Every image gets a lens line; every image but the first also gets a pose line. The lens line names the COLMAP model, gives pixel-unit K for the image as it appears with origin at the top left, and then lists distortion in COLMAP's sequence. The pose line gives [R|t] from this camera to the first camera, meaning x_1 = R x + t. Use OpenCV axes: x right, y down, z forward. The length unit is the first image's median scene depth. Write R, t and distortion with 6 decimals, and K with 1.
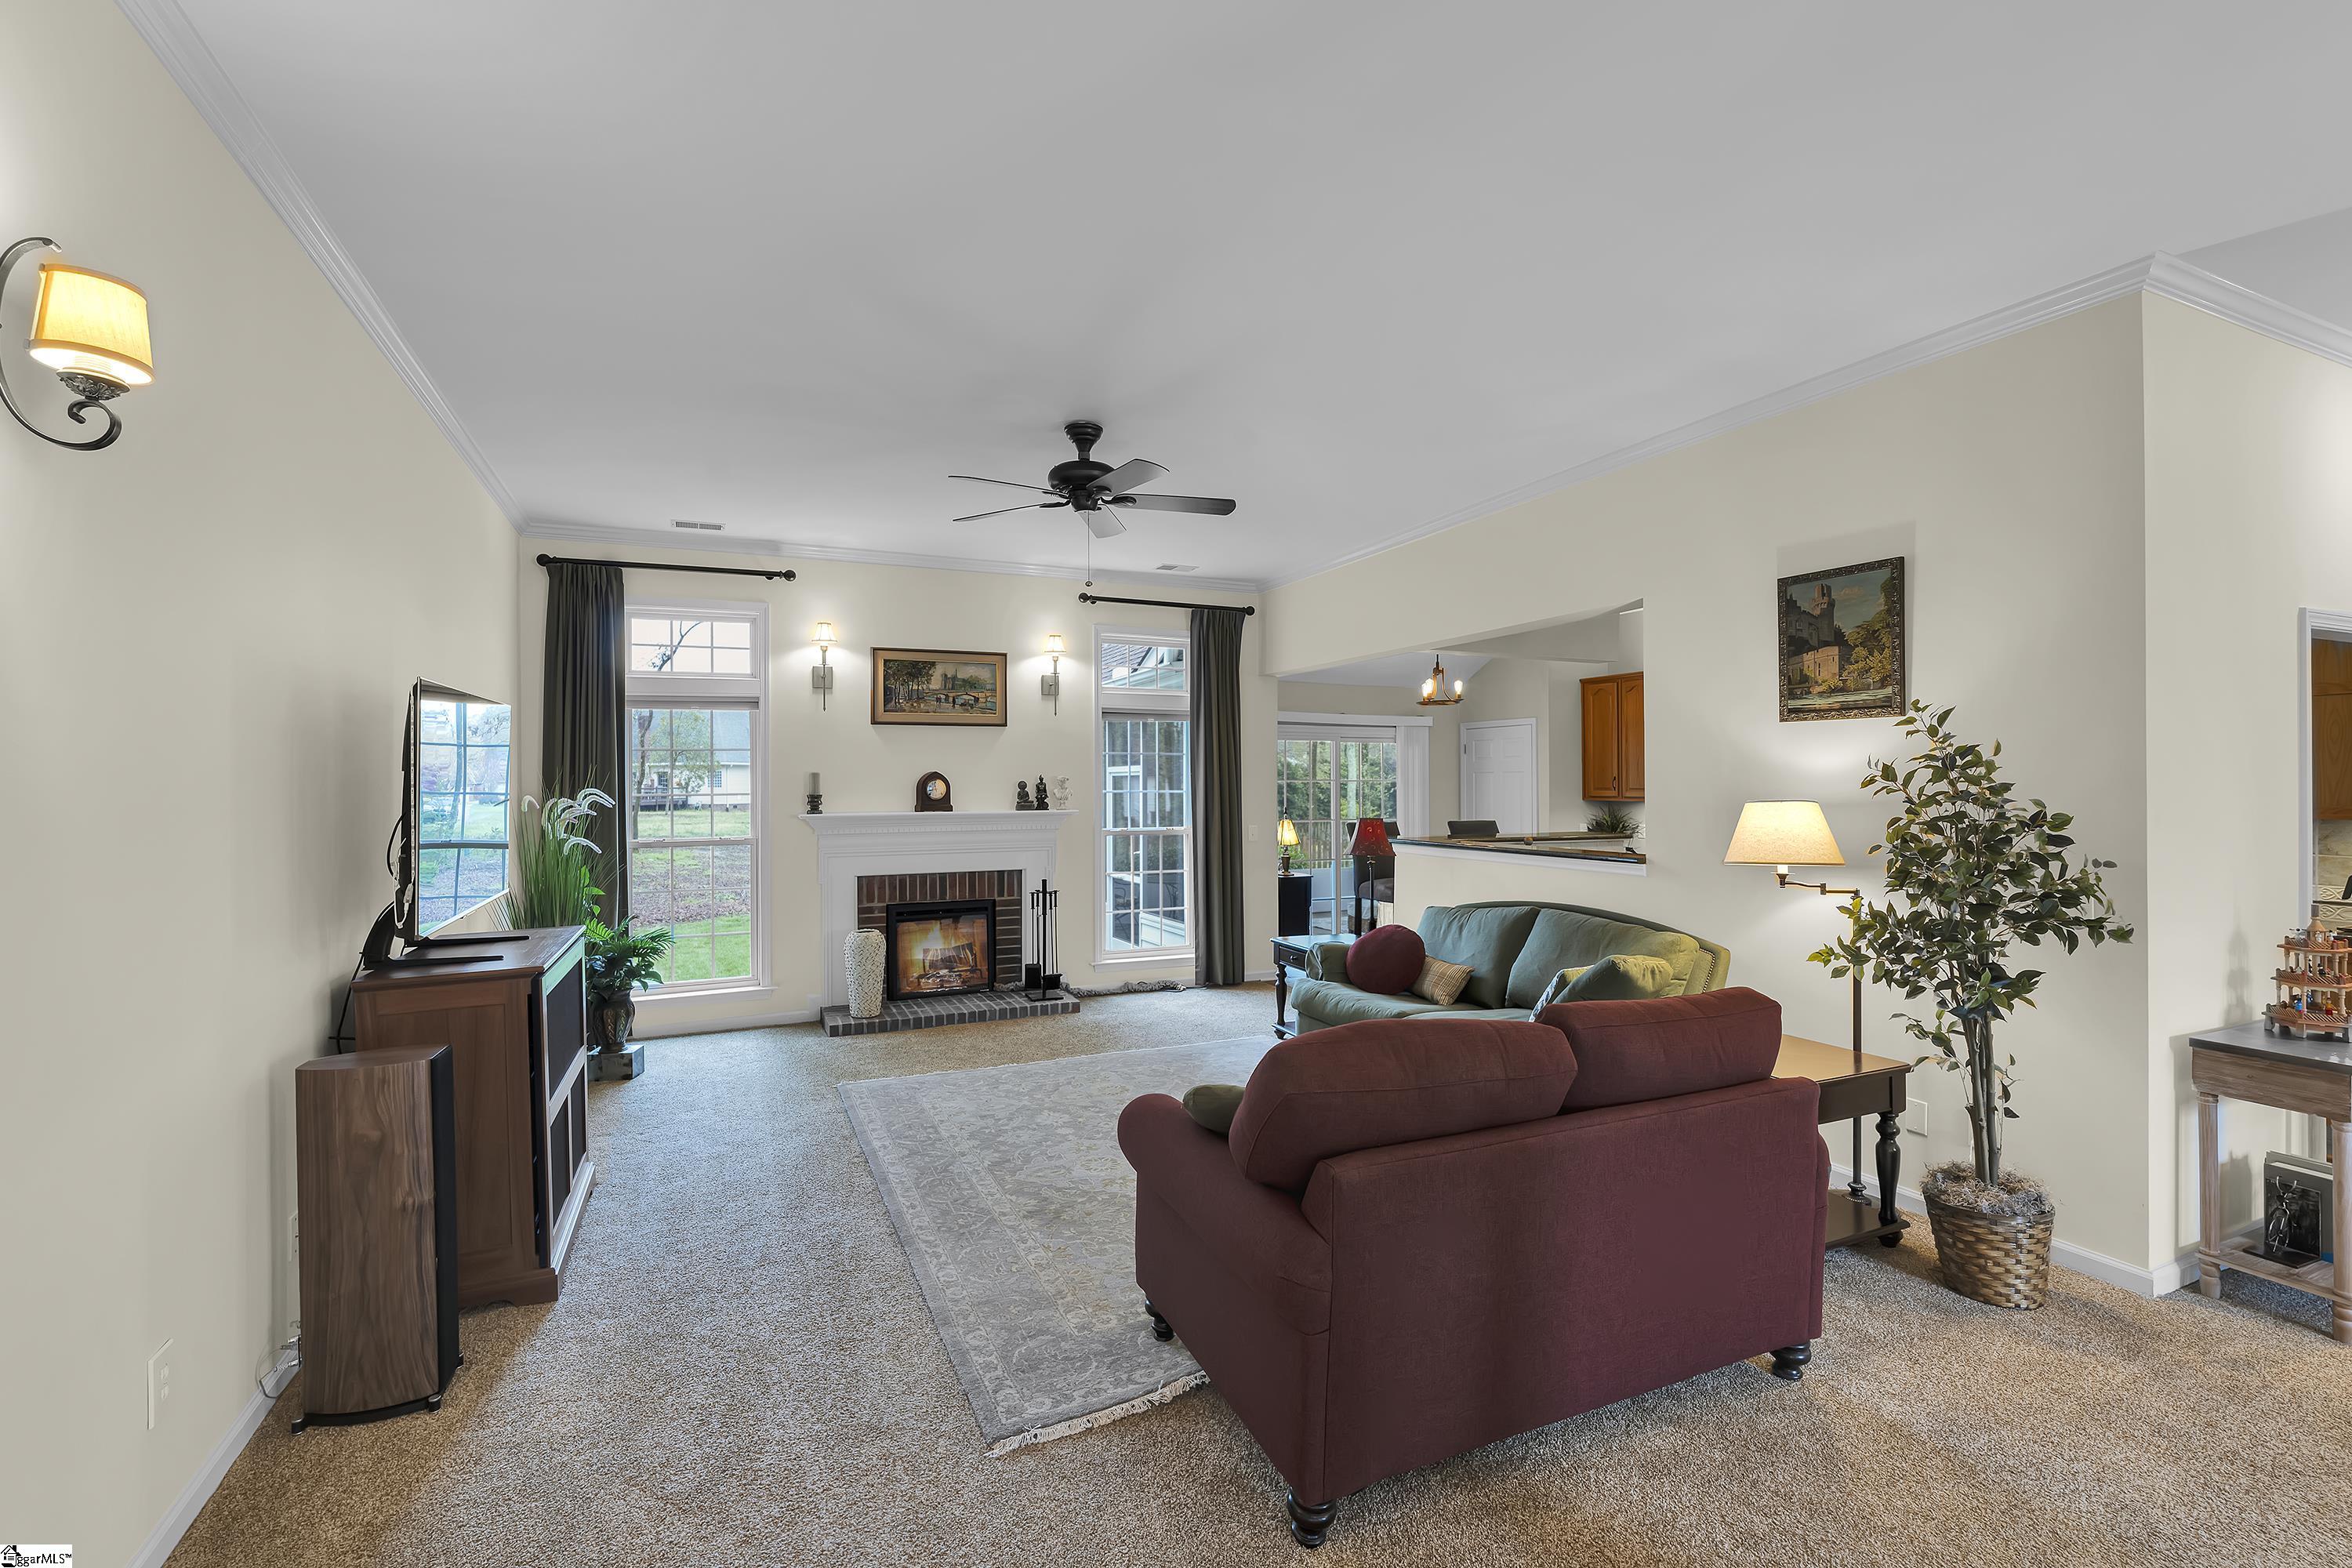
lens RADIAL K [[1033.7, 0, 1191.8], [0, 1033.7, 782.5], [0, 0, 1]] dist [-0.007587, -0.000398]
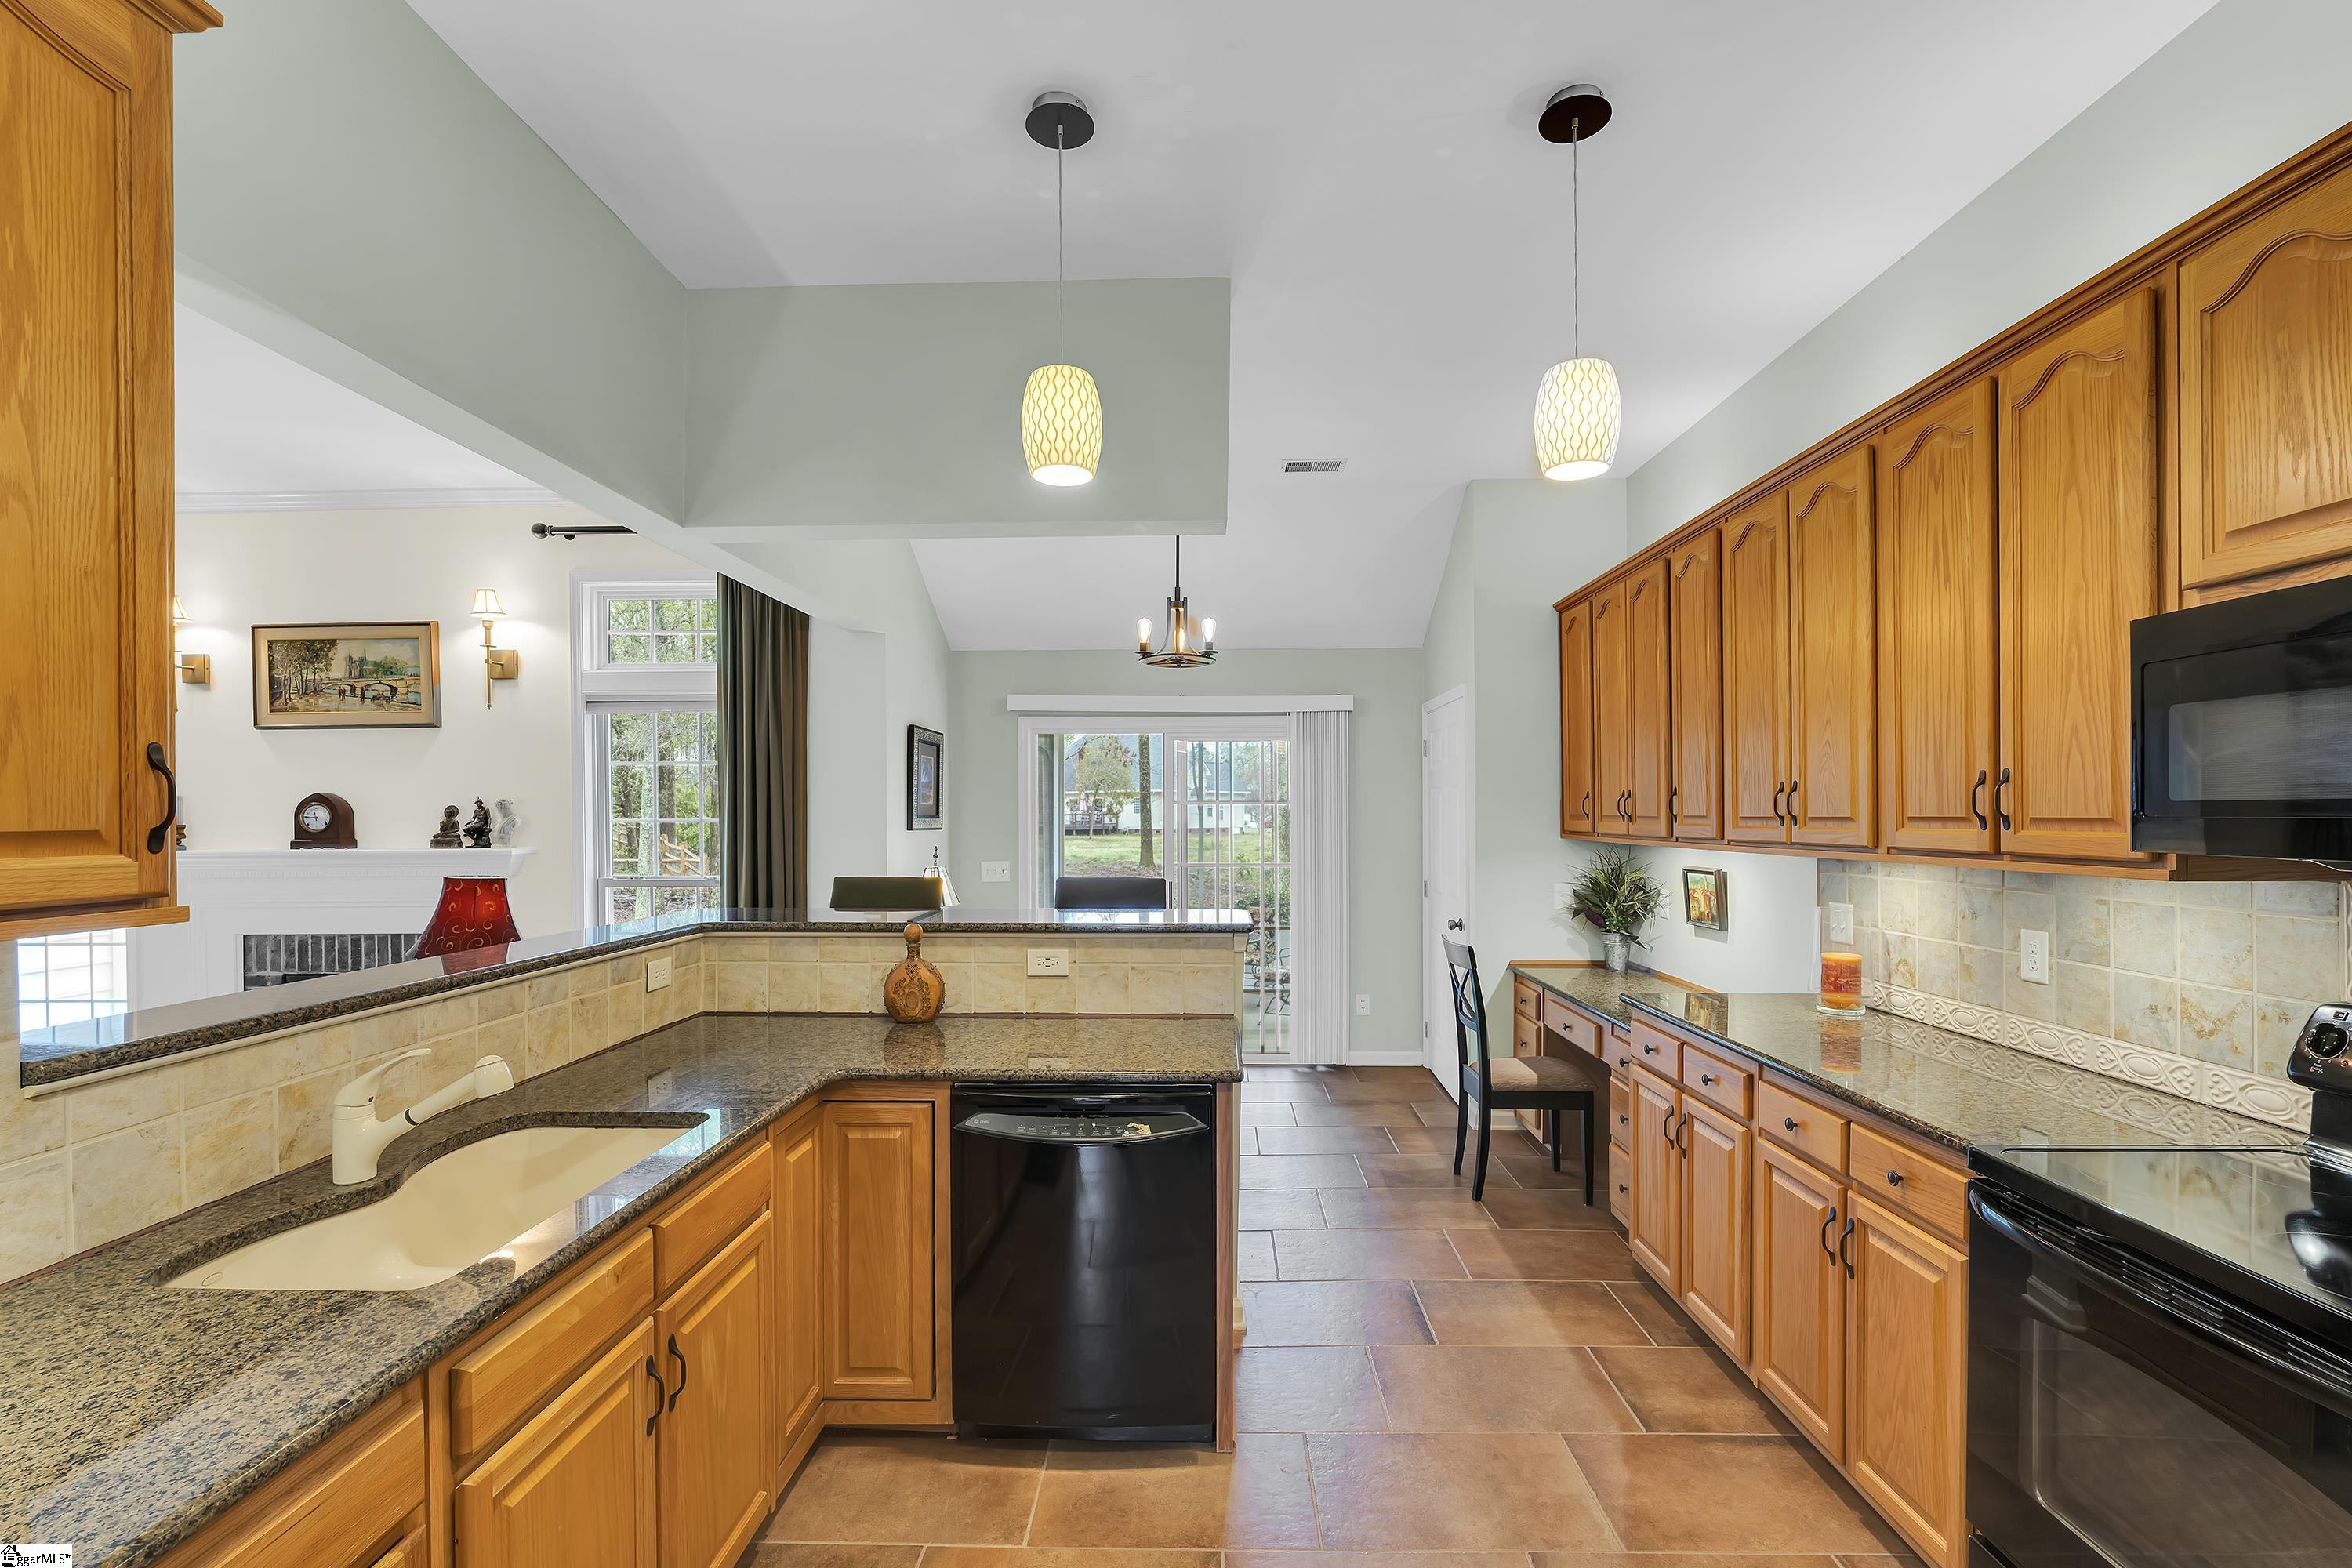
lens RADIAL K [[1033.7, 0, 1192.9], [0, 1033.7, 816.5], [0, 0, 1]] dist [-0.007587, -0.000398]
pose [[0.895587, 0.000388, -0.444886, 0.596237], [0.003093, 0.999970, 0.007100, 0.002634], [0.444876, -0.007735, 0.895559, 0.619480]]
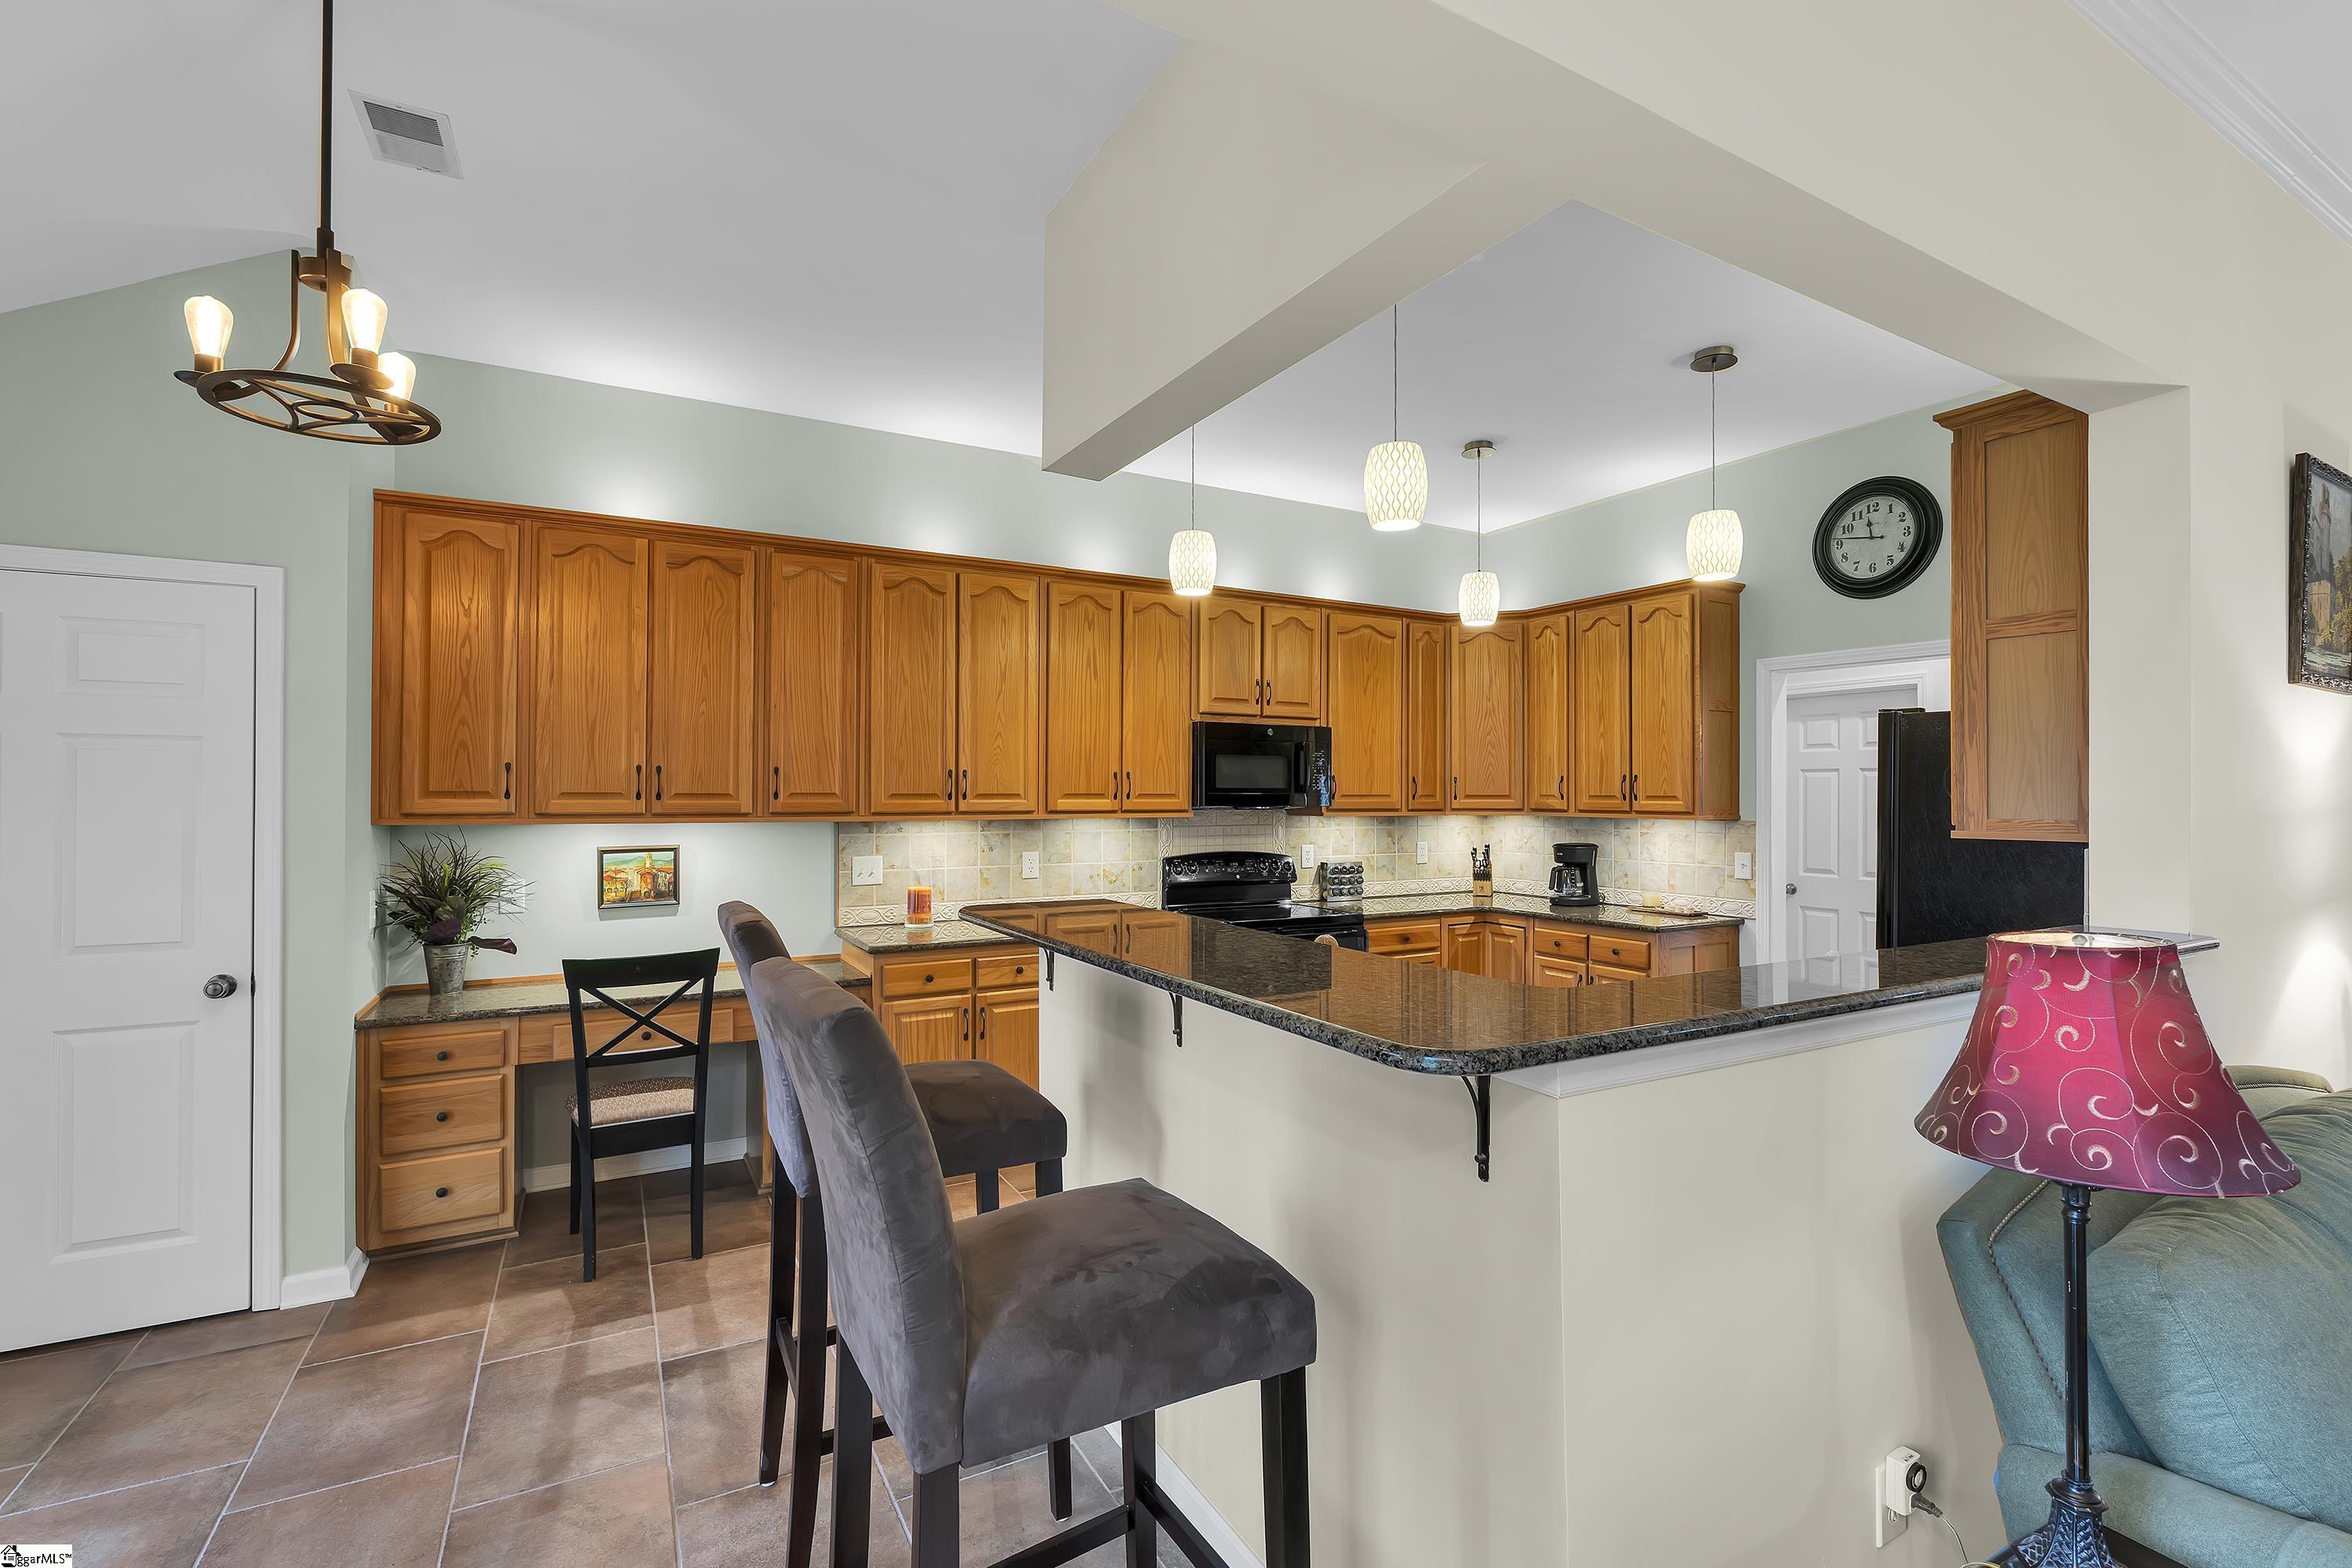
lens RADIAL K [[1033.7, 0, 1181.6], [0, 1033.7, 789.9], [0, 0, 1]] dist [-0.007587, -0.000398]
pose [[-0.062314, 0.006001, 0.998039, -0.001997], [-0.005727, 0.999963, -0.006370, 0.007766], [-0.998040, -0.006113, -0.062278, 1.009641]]
